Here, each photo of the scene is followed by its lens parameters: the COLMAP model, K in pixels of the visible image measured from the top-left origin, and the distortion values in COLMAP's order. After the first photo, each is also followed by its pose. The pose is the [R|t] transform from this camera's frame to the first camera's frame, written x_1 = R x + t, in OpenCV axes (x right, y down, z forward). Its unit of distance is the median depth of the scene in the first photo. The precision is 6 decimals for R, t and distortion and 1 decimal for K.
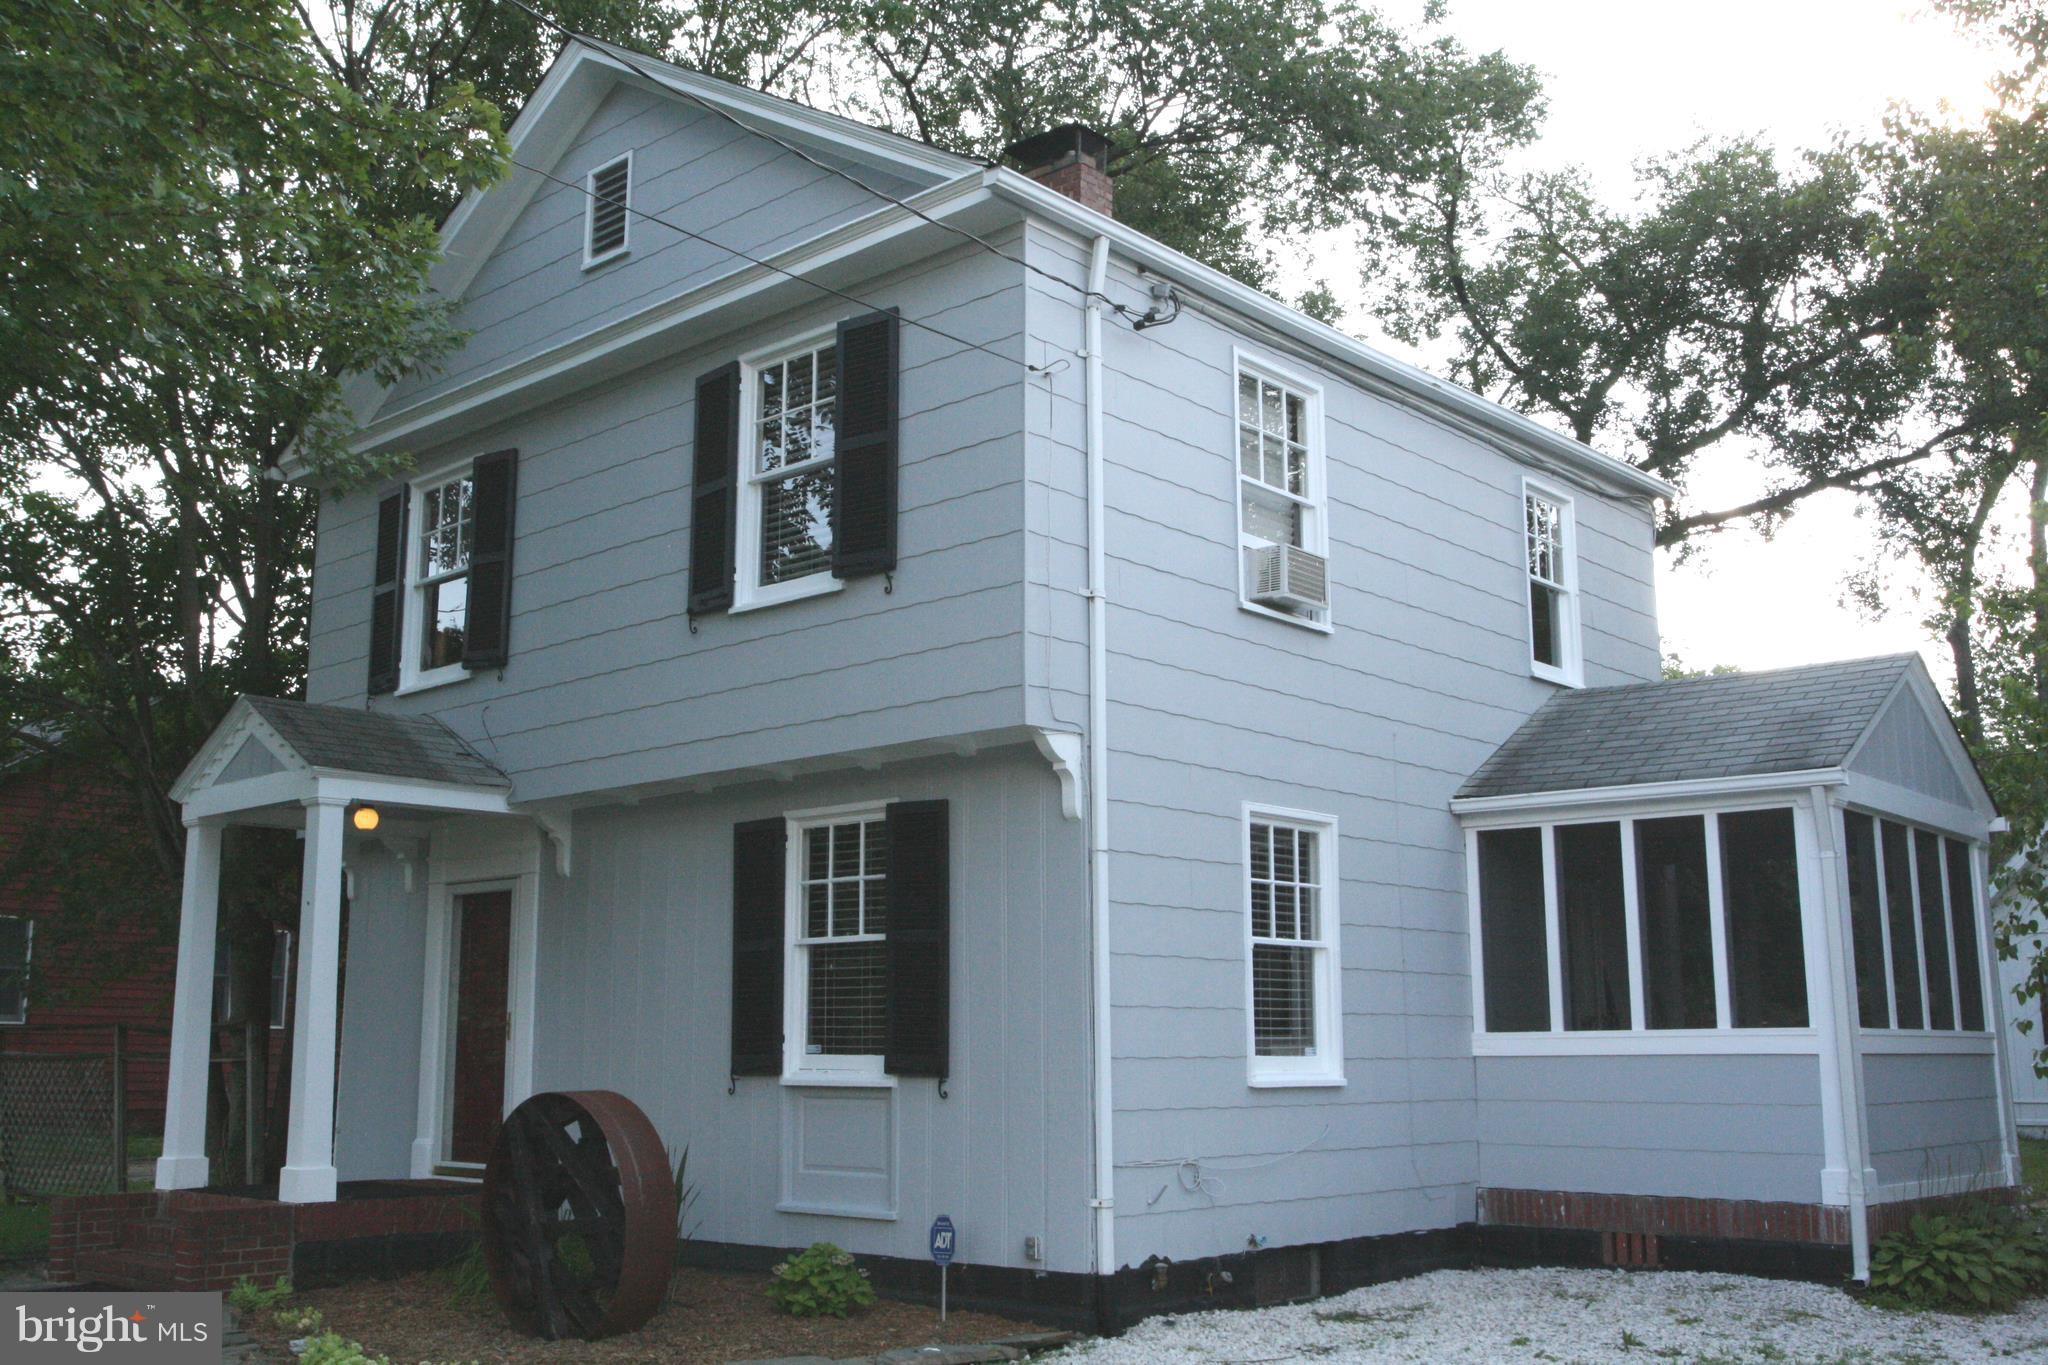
lens RADIAL K [[1965.4, 0, 1024.0], [0, 1965.4, 682.5], [0, 0, 1]] dist [-0.023945, 0.005770]
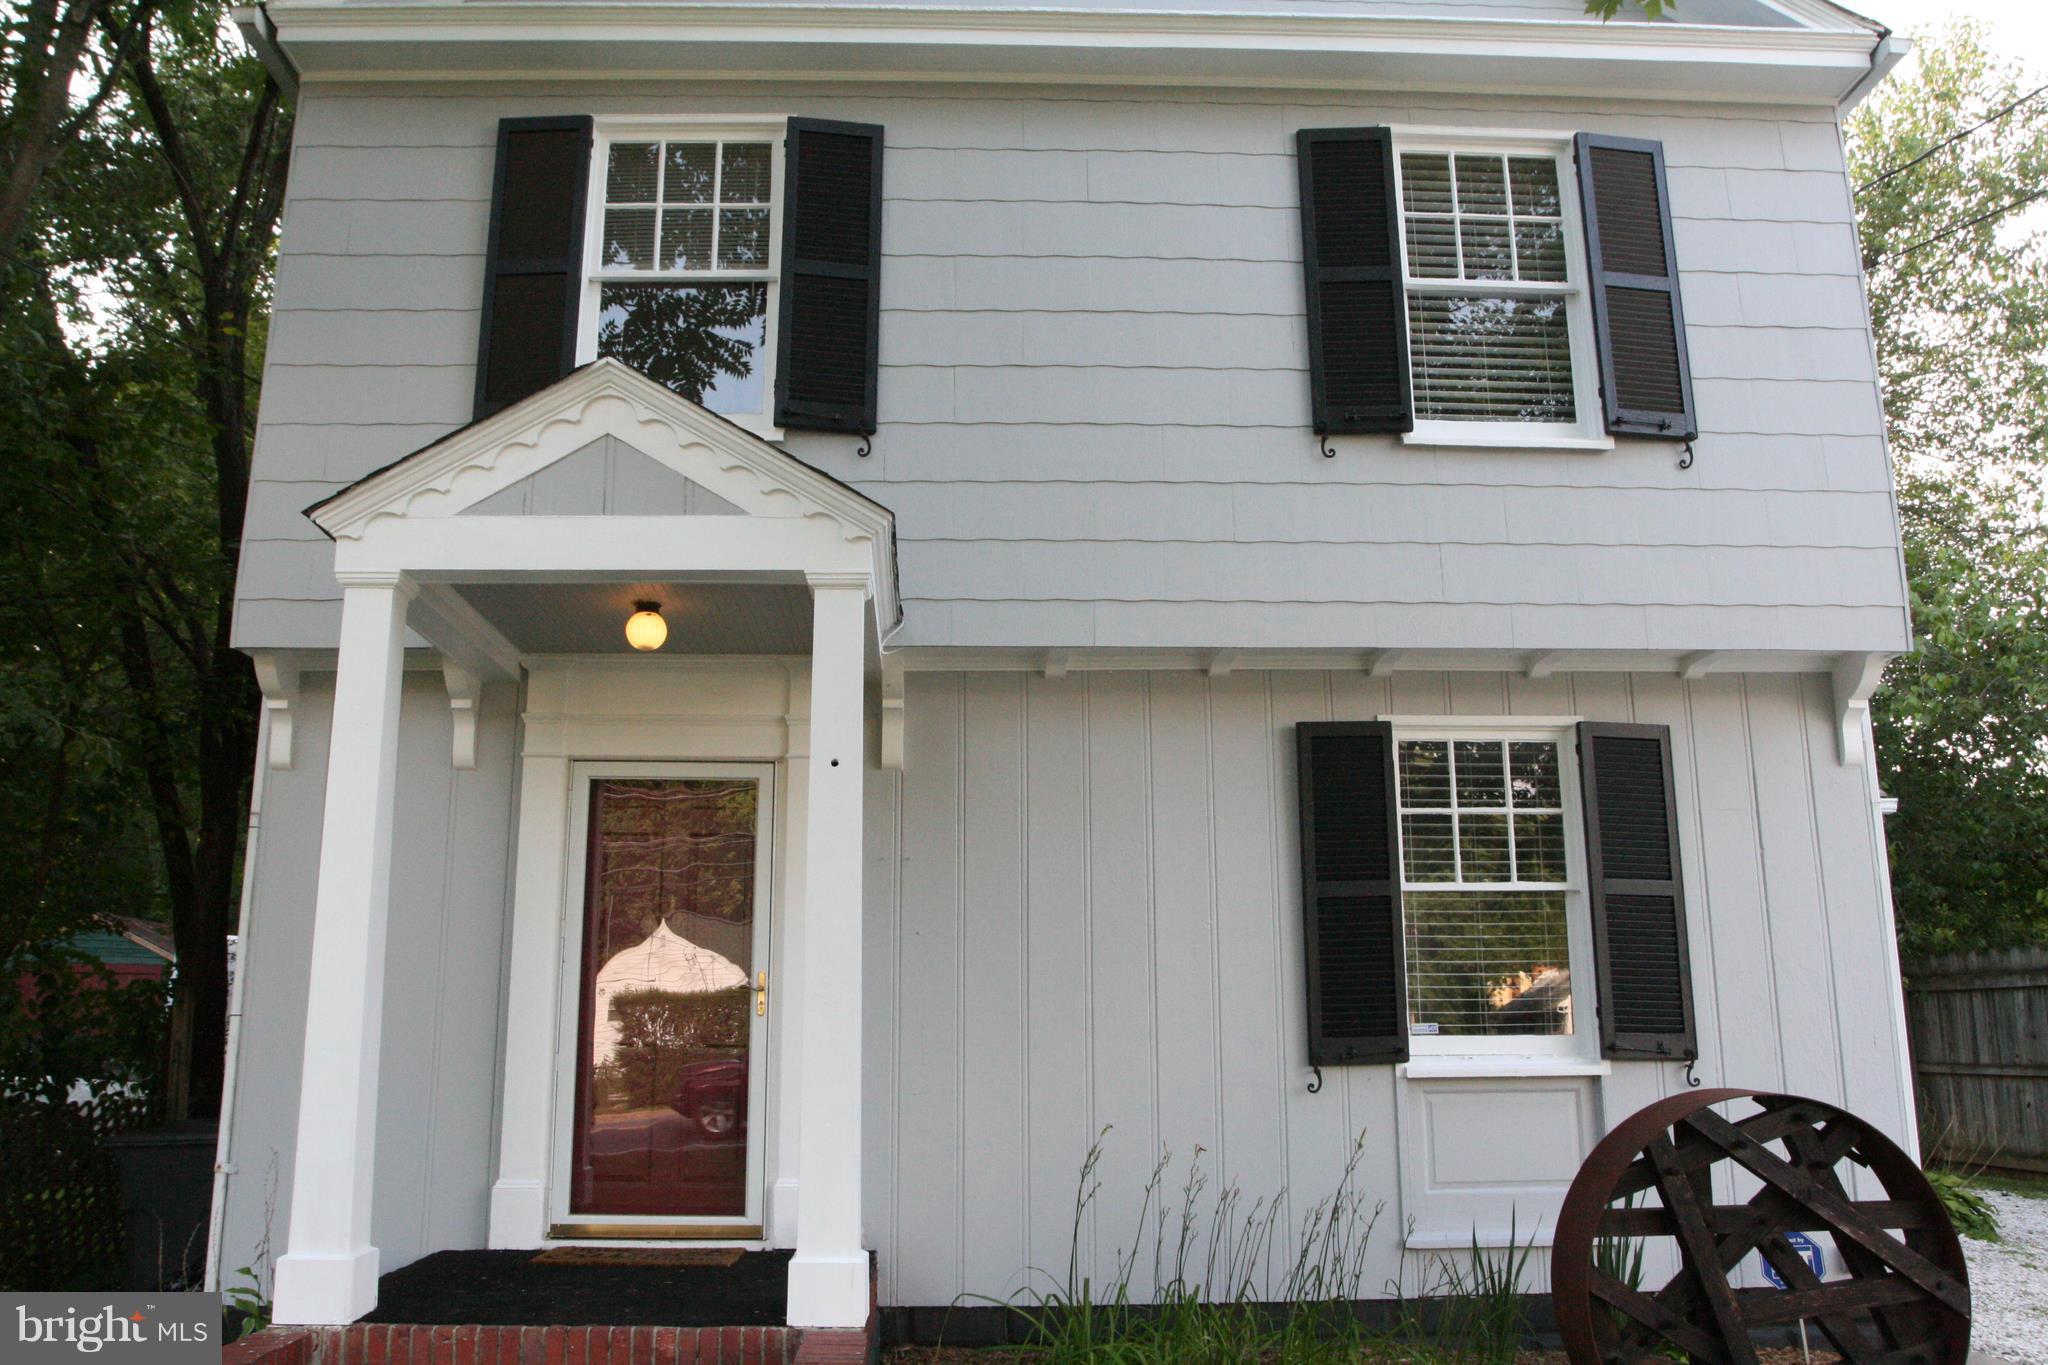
lens RADIAL K [[1623.0, 0, 1023.0], [0, 1623.0, 664.3], [0, 0, 1]] dist [-0.093970, 0.061276]
pose [[0.715694, 0.159258, 0.680014, -0.641436], [-0.128815, 0.987051, -0.095592, 0.122513], [-0.686432, -0.019182, 0.726941, 0.634592]]
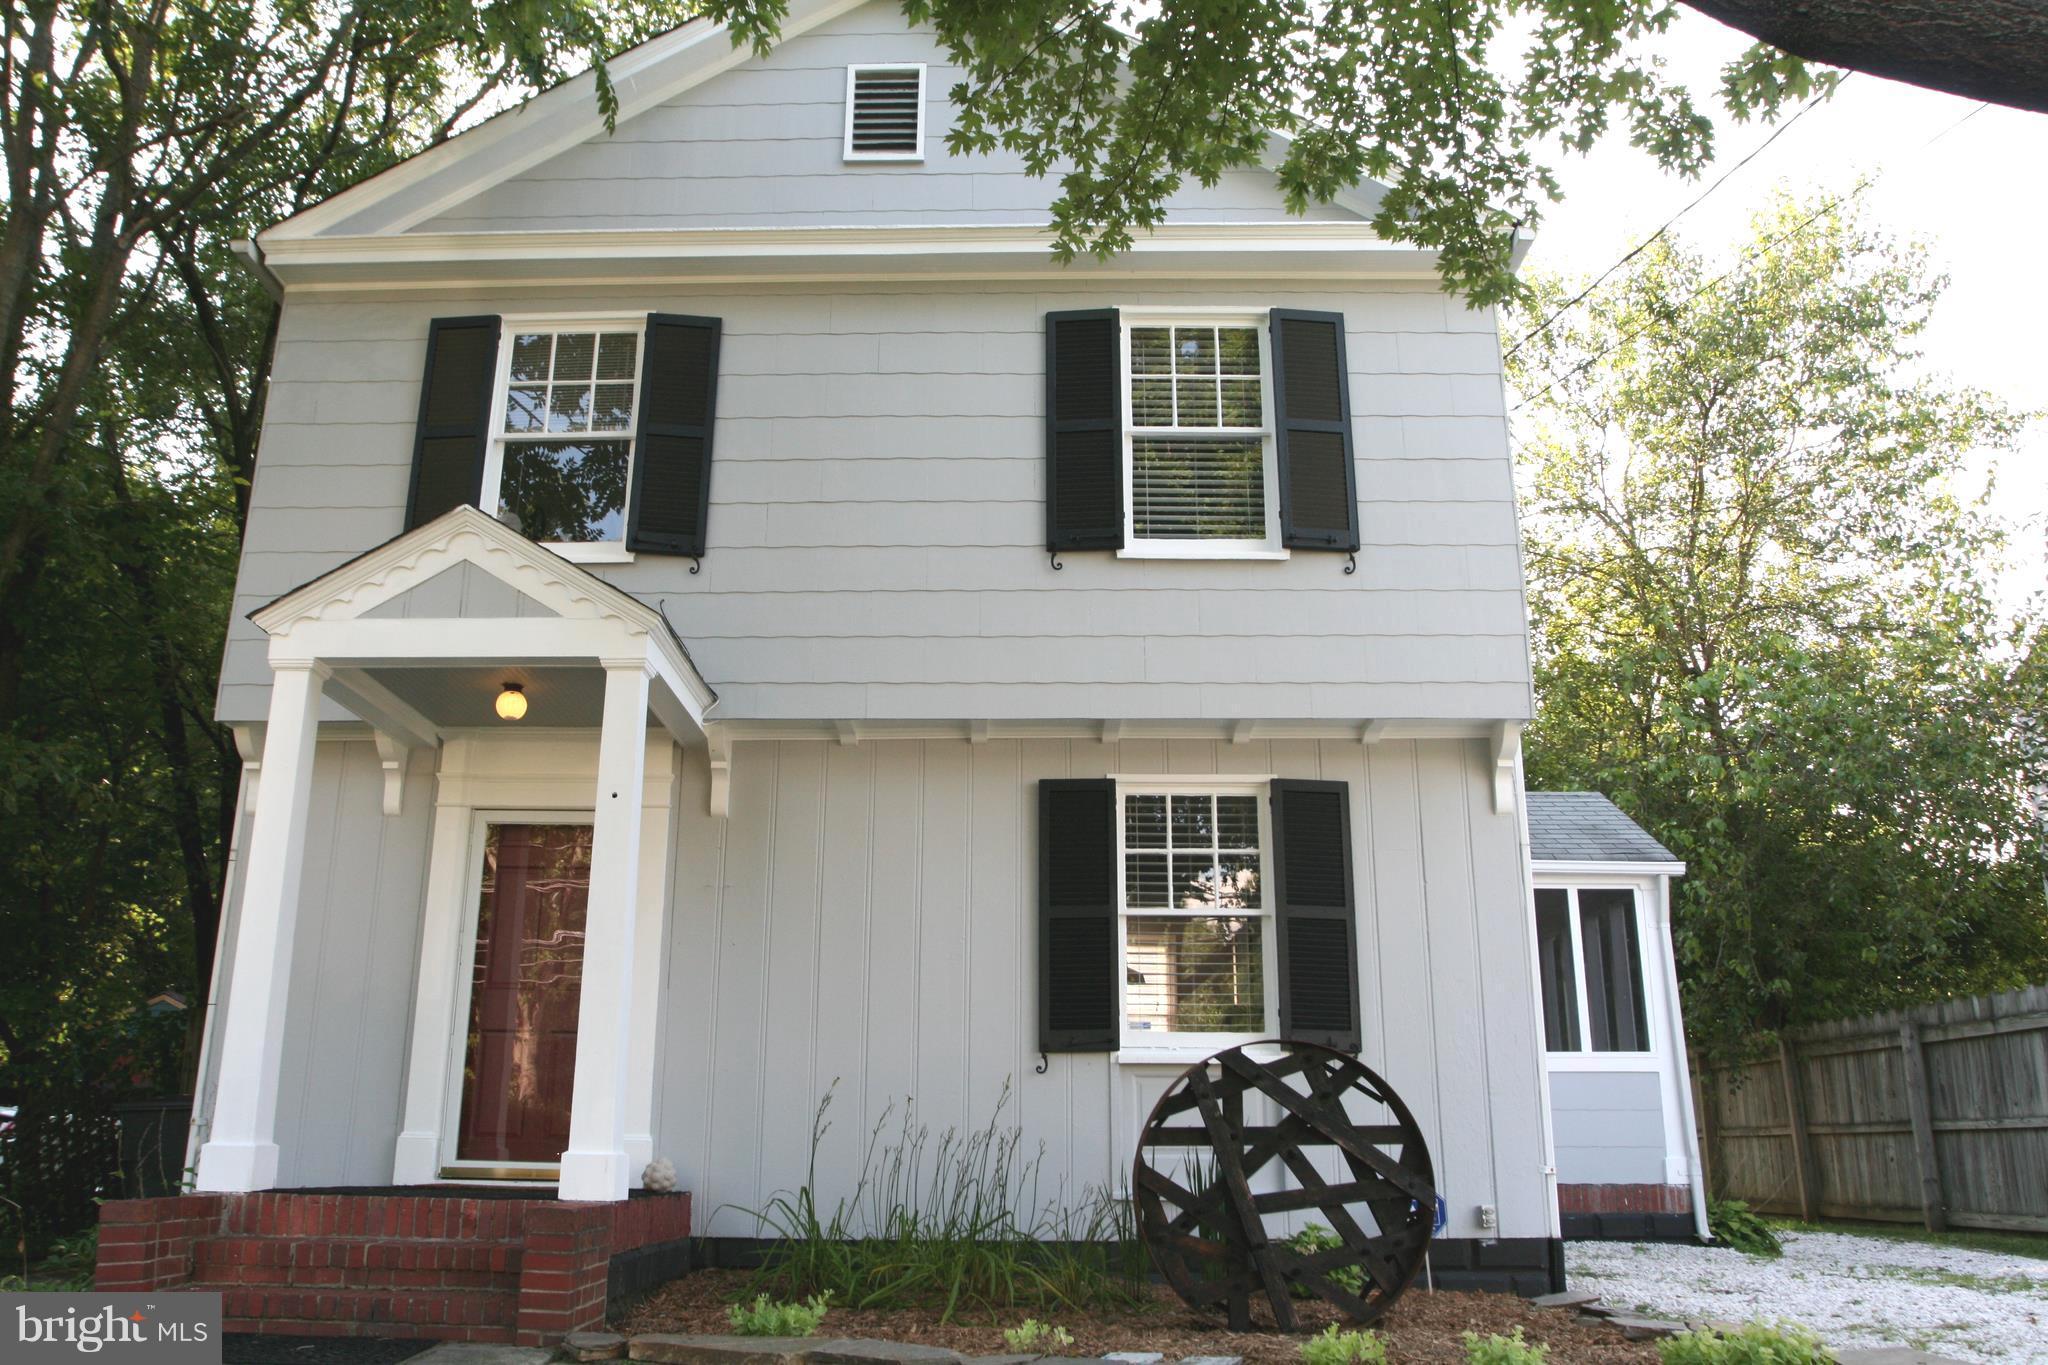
lens RADIAL K [[1623.0, 0, 1023.0], [0, 1623.0, 664.3], [0, 0, 1]] dist [-0.093970, 0.061276]
pose [[0.752035, 0.200855, 0.627775, -0.648257], [-0.129859, 0.978921, -0.157640, 0.141206], [-0.646204, 0.037029, 0.762265, 0.423595]]
